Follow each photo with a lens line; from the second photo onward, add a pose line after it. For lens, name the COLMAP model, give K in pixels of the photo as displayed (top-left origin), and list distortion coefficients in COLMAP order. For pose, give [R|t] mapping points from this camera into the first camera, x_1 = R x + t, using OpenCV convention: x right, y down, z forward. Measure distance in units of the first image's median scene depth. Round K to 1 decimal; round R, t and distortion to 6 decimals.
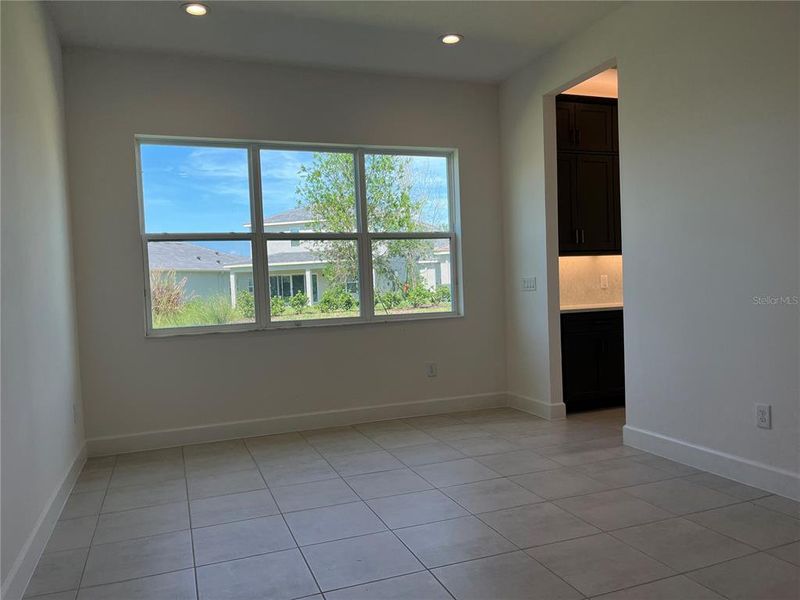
lens RADIAL K [[550.6, 0, 399.9], [0, 550.6, 312.5], [0, 0, 1]] dist [-0.001724, -0.001342]
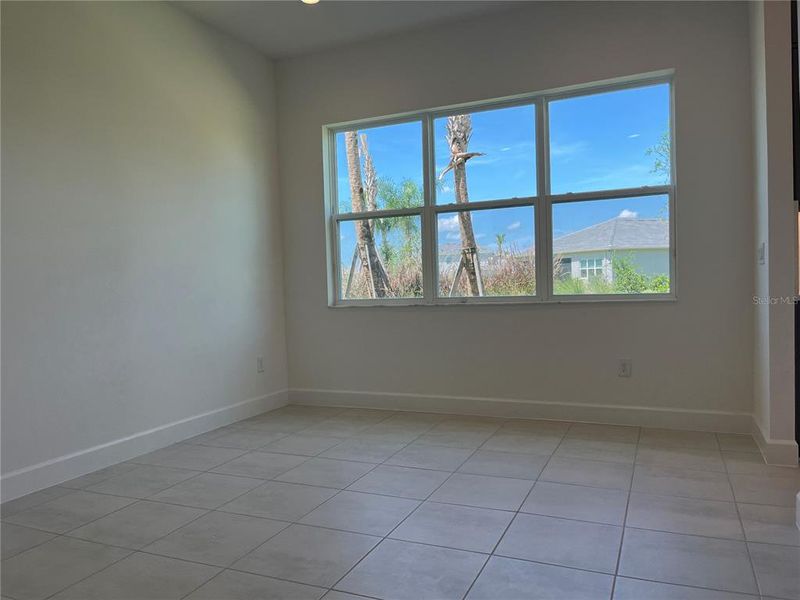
lens RADIAL K [[610.2, 0, 394.3], [0, 610.2, 300.5], [0, 0, 1]] dist [0.007915, -0.006005]
pose [[0.722329, 0.045611, -0.690044, 0.420168], [-0.018040, 0.998726, 0.047130, -0.025343], [0.691314, -0.021595, 0.722232, 0.162291]]
